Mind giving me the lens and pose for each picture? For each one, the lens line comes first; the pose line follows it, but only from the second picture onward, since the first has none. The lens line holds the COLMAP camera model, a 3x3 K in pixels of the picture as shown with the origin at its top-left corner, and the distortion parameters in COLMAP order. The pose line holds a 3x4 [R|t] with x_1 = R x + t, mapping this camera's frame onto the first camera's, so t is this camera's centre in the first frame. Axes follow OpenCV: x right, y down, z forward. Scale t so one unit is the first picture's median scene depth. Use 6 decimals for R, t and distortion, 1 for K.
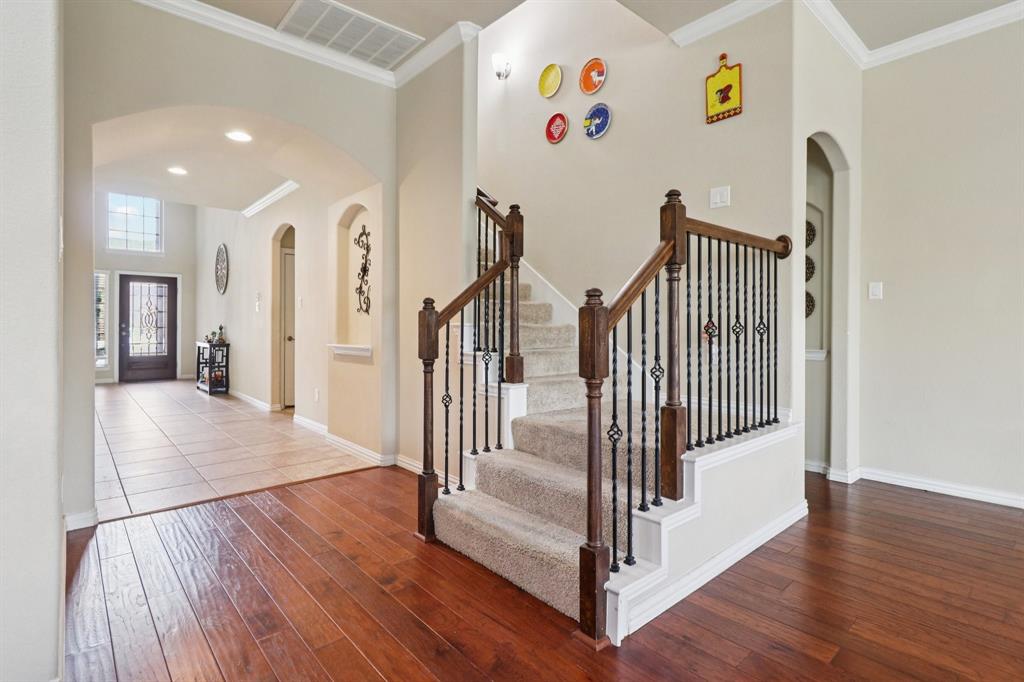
lens RADIAL K [[507.8, 0, 509.9], [0, 507.8, 321.2], [0, 0, 1]] dist [0.000362, -0.000351]
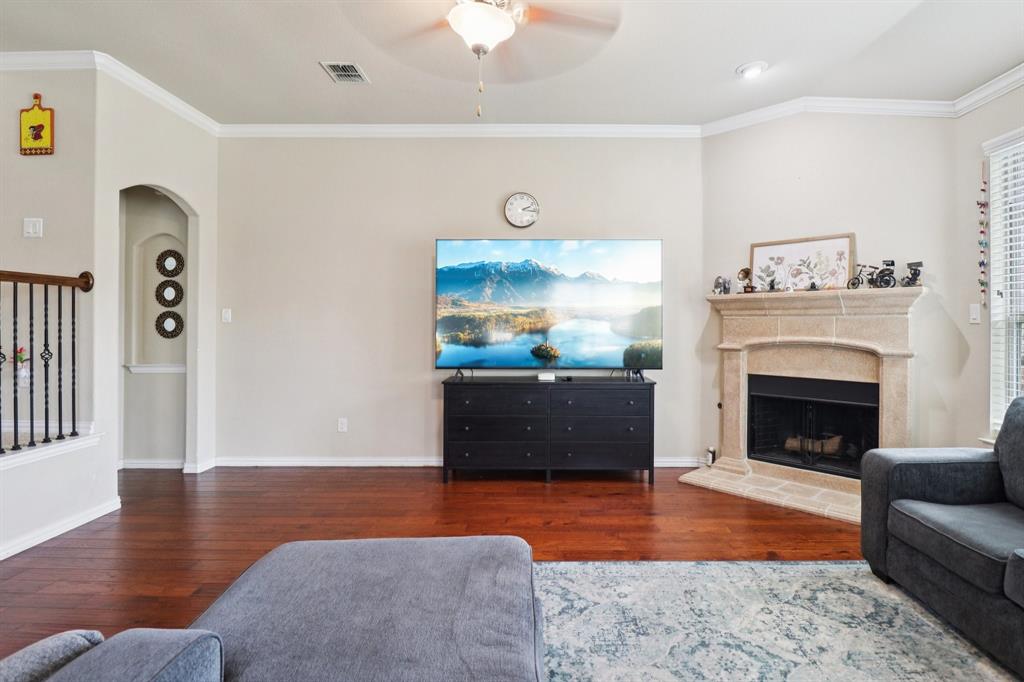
lens RADIAL K [[508.8, 0, 535.8], [0, 508.8, 320.5], [0, 0, 1]] dist [0.000716, -0.011558]
pose [[0.658230, 0.006281, 0.752791, 0.320896], [-0.005671, 0.999978, -0.003385, -0.055065], [-0.752796, -0.002041, 0.658251, -0.473495]]
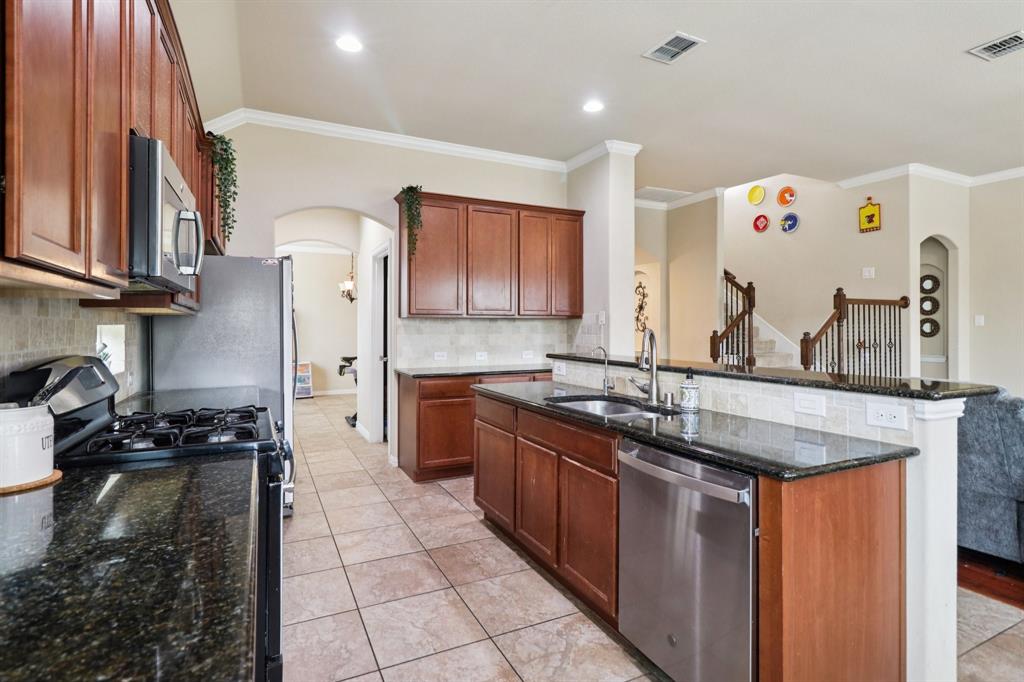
lens RADIAL K [[507.8, 0, 509.9], [0, 507.8, 321.2], [0, 0, 1]] dist [0.000362, -0.000351]
pose [[0.965390, -0.005079, -0.260762, -0.371663], [0.004236, 0.999984, -0.003795, -0.067672], [0.260777, 0.002559, 0.965396, -1.146087]]
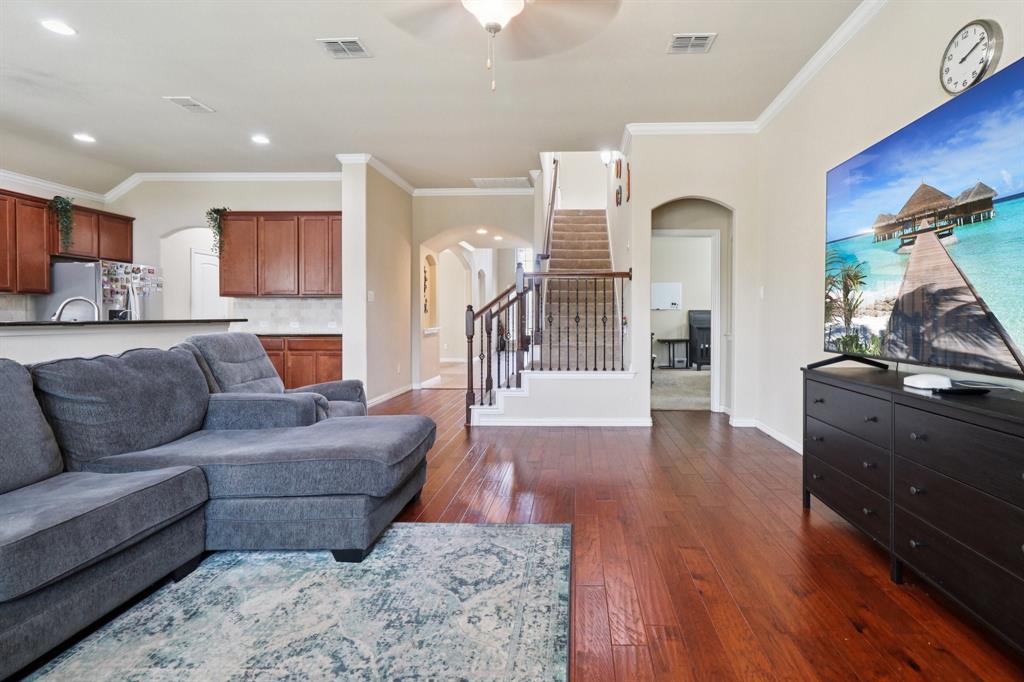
lens RADIAL K [[497.8, 0, 568.4], [0, 497.8, 318.5], [0, 0, 1]] dist [0.000894, 0.000249]
pose [[0.745680, 0.001590, -0.666302, 1.464376], [0.006436, 0.999933, 0.009590, -0.004368], [0.666273, -0.011439, 0.745620, -0.428029]]
